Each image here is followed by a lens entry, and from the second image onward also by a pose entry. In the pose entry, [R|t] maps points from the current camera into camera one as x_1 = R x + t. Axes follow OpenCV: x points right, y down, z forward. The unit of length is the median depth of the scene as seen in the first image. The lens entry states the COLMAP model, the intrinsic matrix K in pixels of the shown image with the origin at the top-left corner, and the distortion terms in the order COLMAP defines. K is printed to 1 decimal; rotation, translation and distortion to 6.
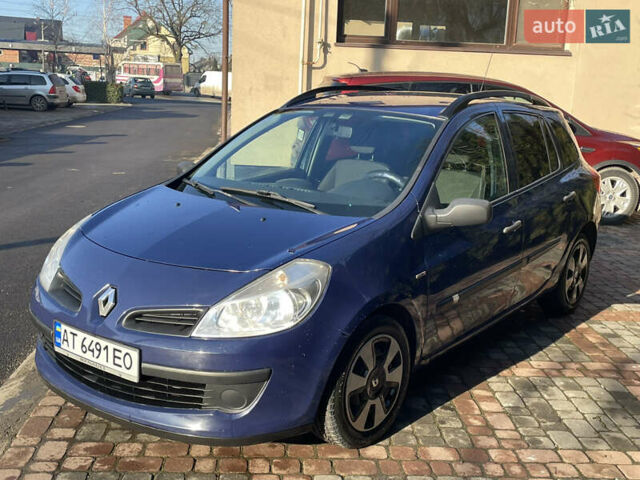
lens RADIAL K [[742.7, 0, 320.0], [0, 742.7, 240.0], [0, 0, 1]] dist [0.084259, -0.147849]
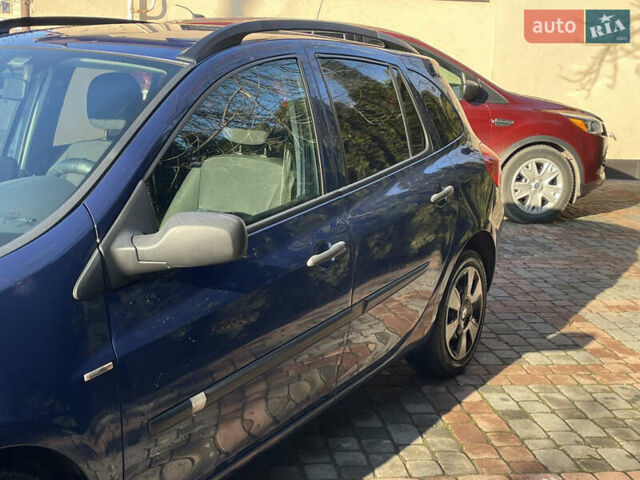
lens RADIAL K [[847.2, 0, 320.7], [0, 847.2, 229.1], [0, 0, 1]] dist [0.090190, -0.092503]
pose [[0.995704, -0.026641, 0.088680, 0.157727], [0.027033, 0.999629, -0.003220, -0.027765], [-0.088561, 0.005604, 0.996055, 0.285550]]
